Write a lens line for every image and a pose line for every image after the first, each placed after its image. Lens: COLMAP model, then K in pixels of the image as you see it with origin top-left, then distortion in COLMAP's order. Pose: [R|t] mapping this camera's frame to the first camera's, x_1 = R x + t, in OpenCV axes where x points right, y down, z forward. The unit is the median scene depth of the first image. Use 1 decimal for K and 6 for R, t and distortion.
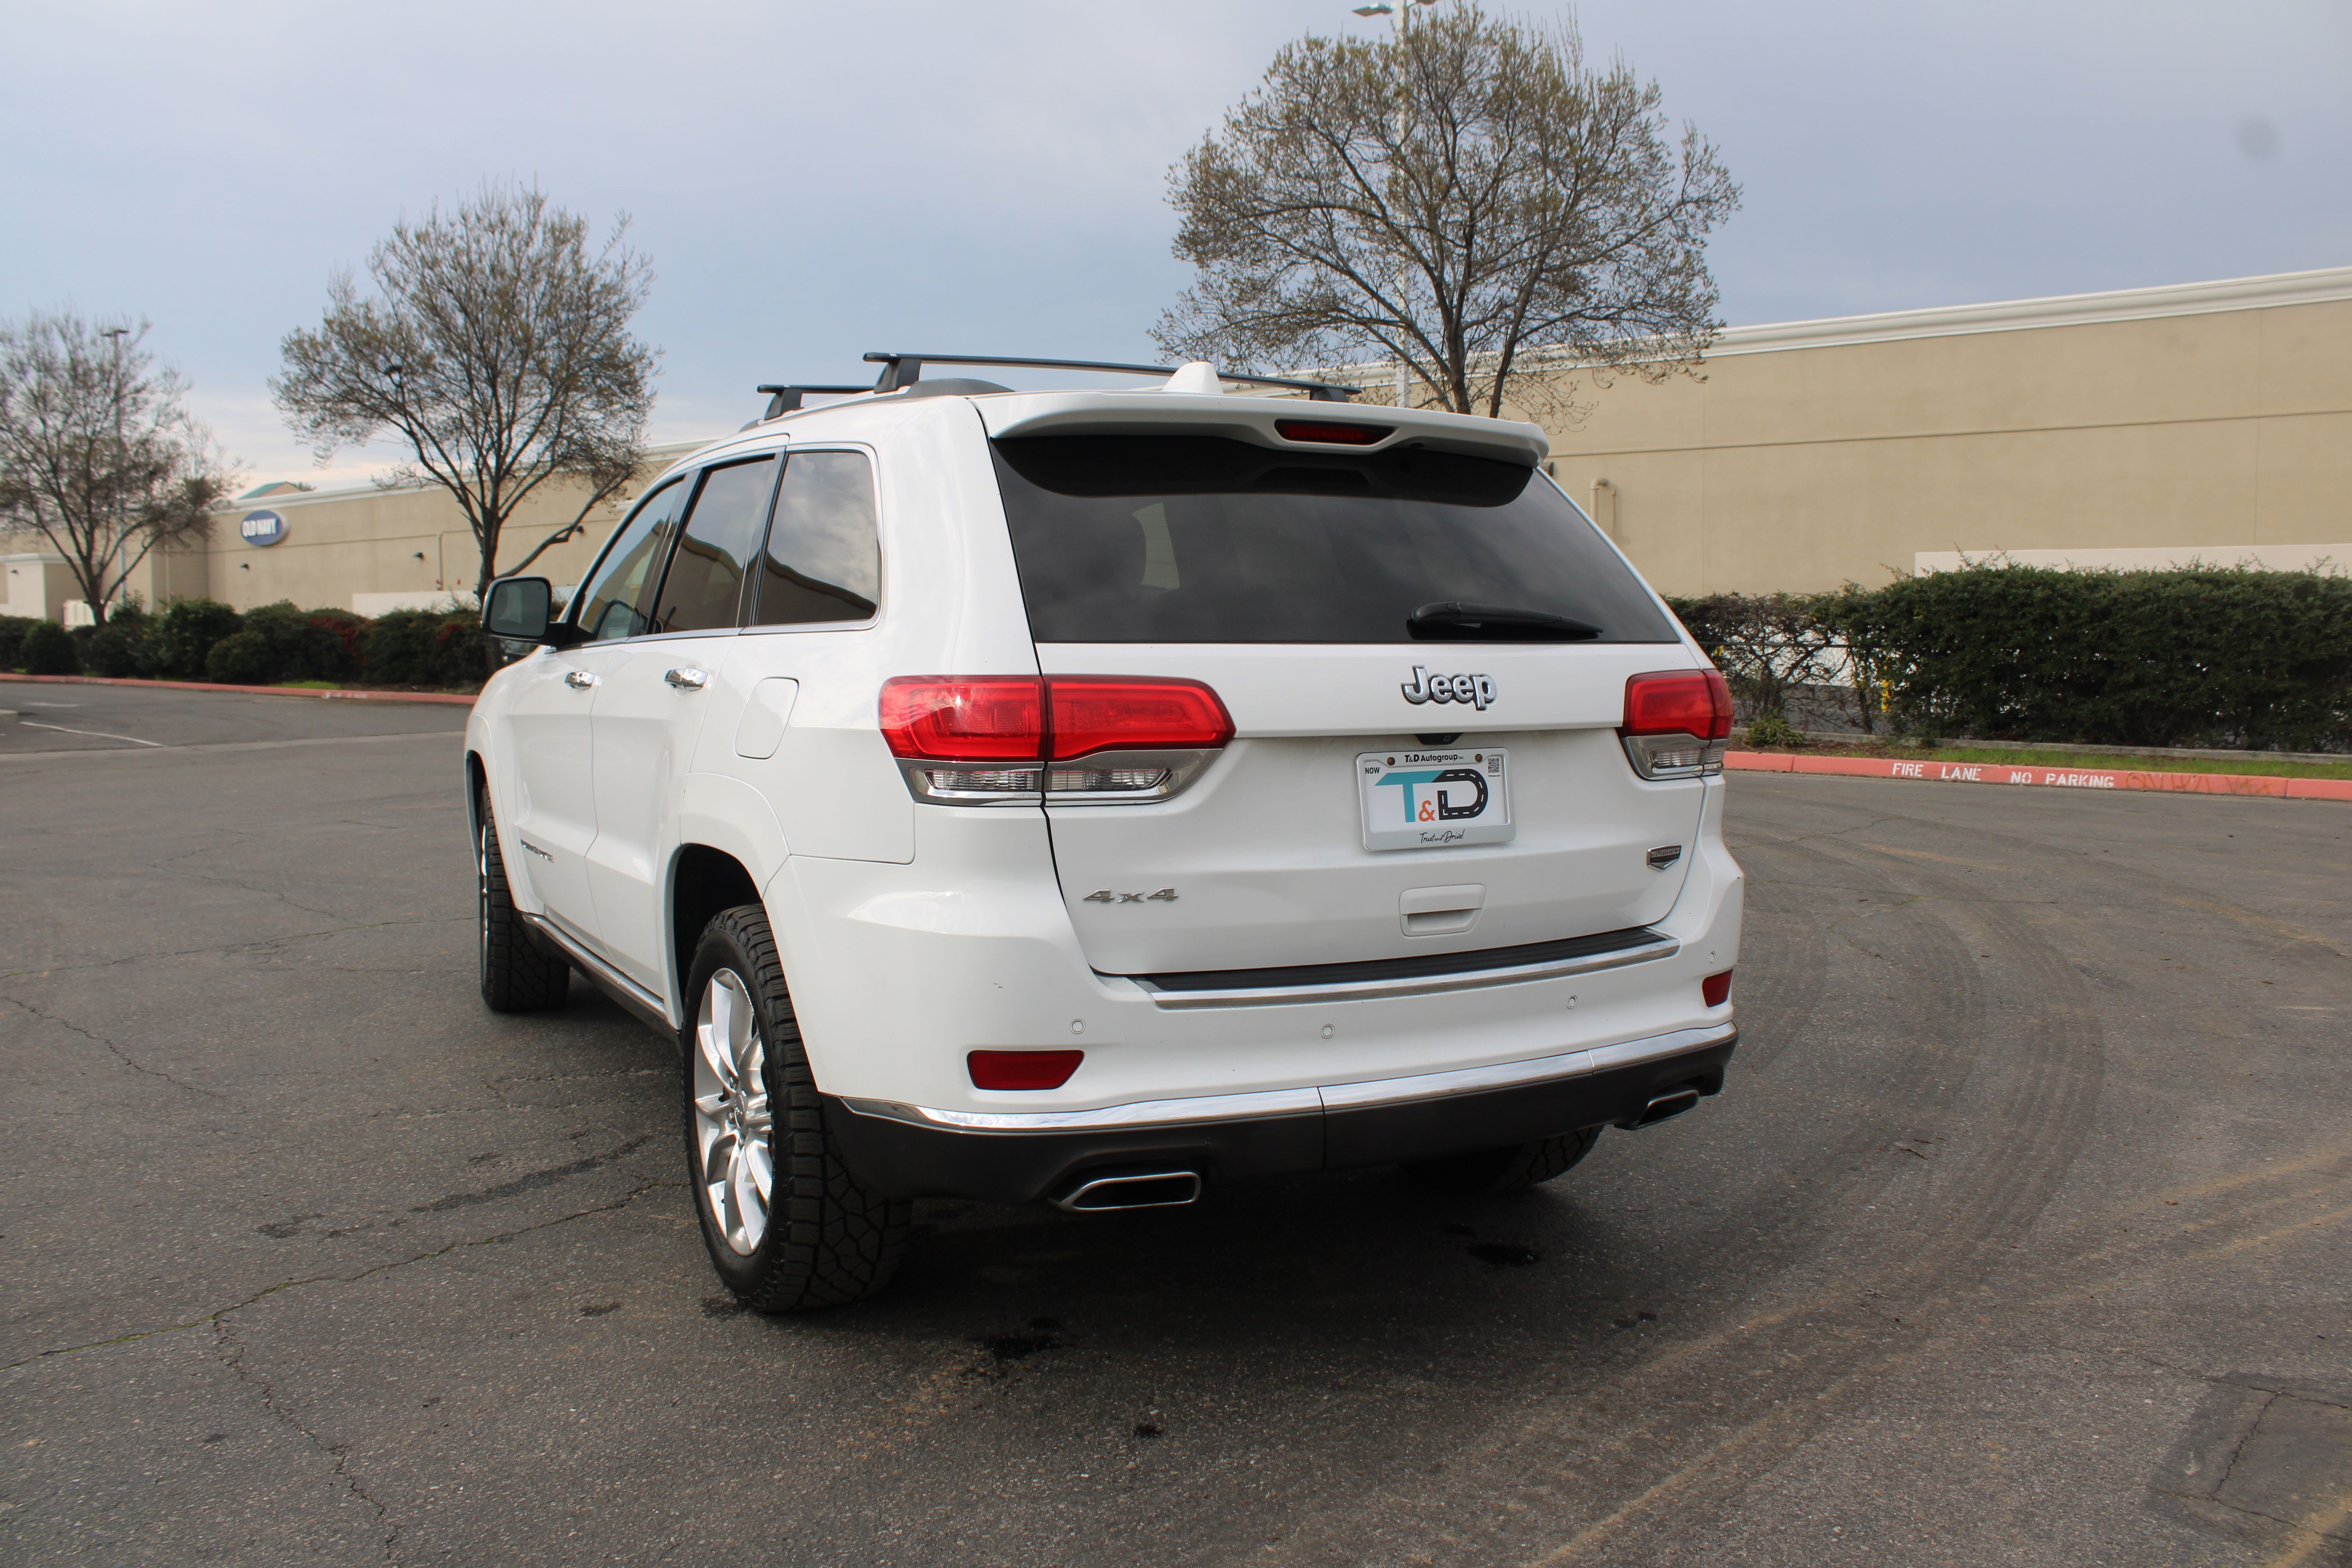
lens RADIAL K [[1936.6, 0, 1169.6], [0, 1936.6, 742.8], [0, 0, 1]] dist [-0.163897, 0.140619]
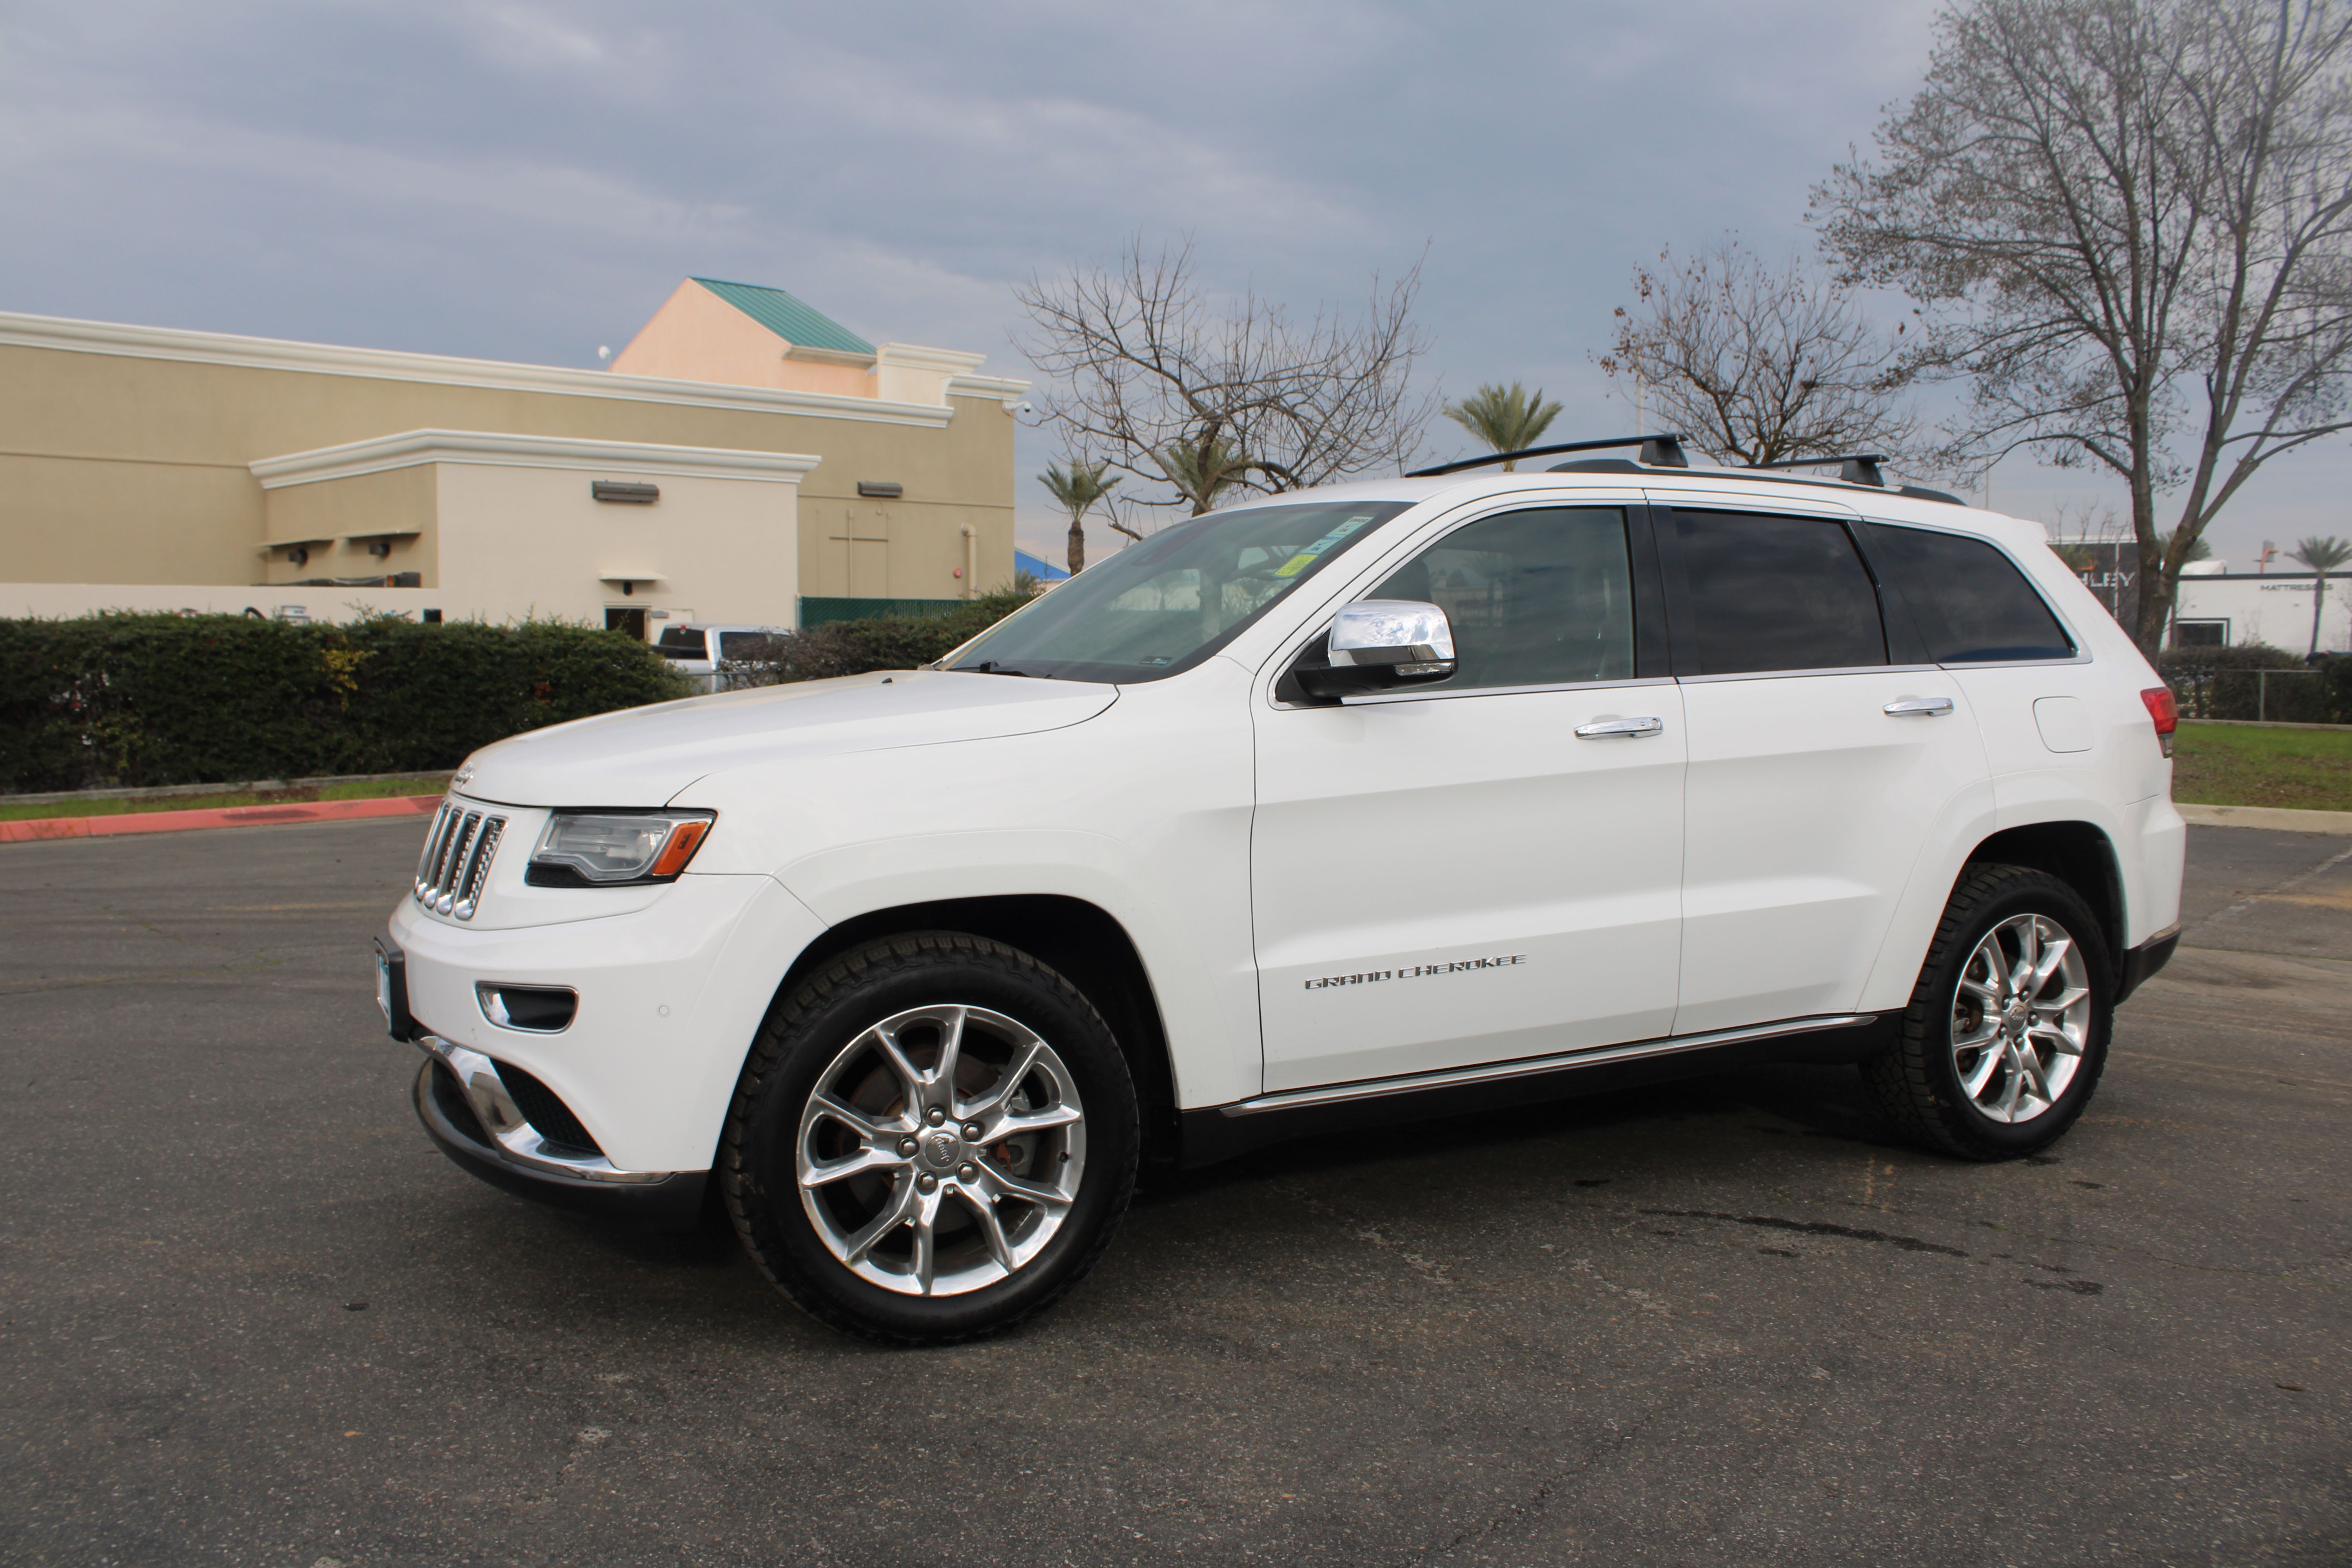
lens RADIAL K [[1936.6, 0, 1165.2], [0, 1936.6, 742.2], [0, 0, 1]] dist [-0.163897, 0.140619]
pose [[0.024079, -0.047306, 0.998590, -1.644212], [0.069660, 0.996531, 0.045529, -0.111587], [-0.997280, 0.068465, 0.027291, 1.633765]]
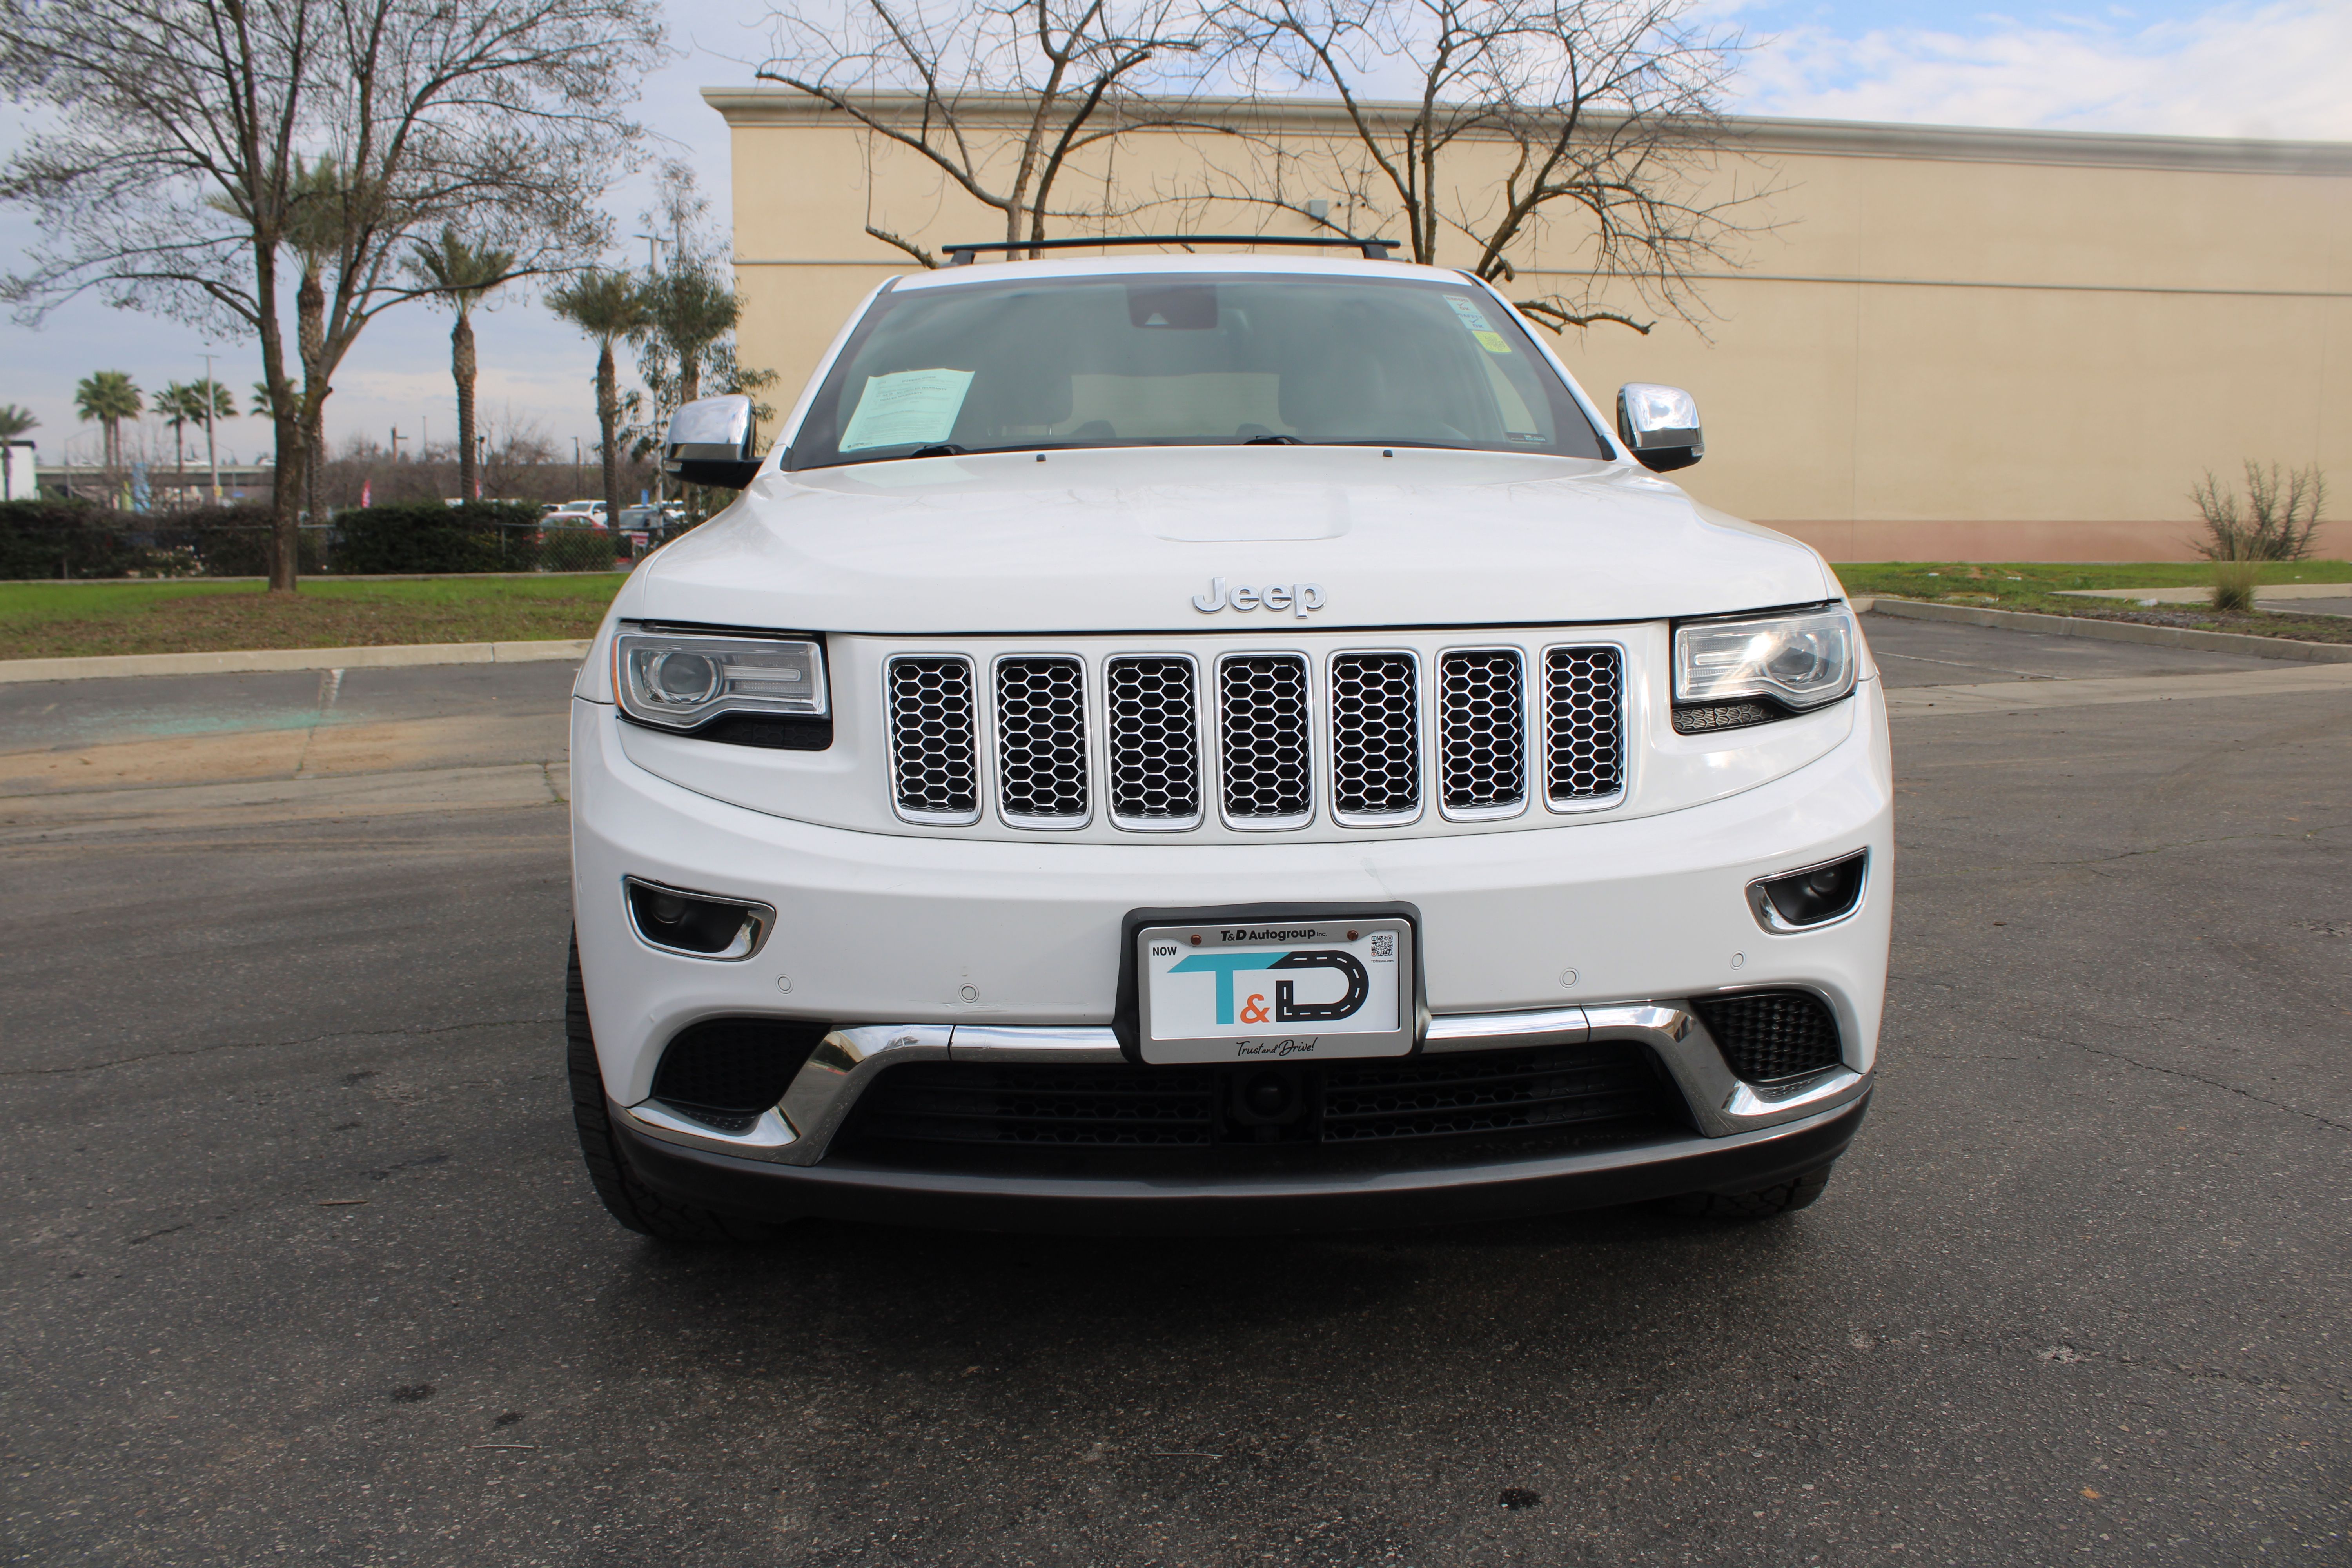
lens RADIAL K [[1936.6, 0, 1184.9], [0, 1936.6, 775.1], [0, 0, 1]] dist [-0.163897, 0.140619]
pose [[-0.895747, -0.054491, 0.441212, -0.781897], [0.038832, 0.979076, 0.199755, -0.143395], [-0.442865, 0.196063, -0.874889, 2.692014]]
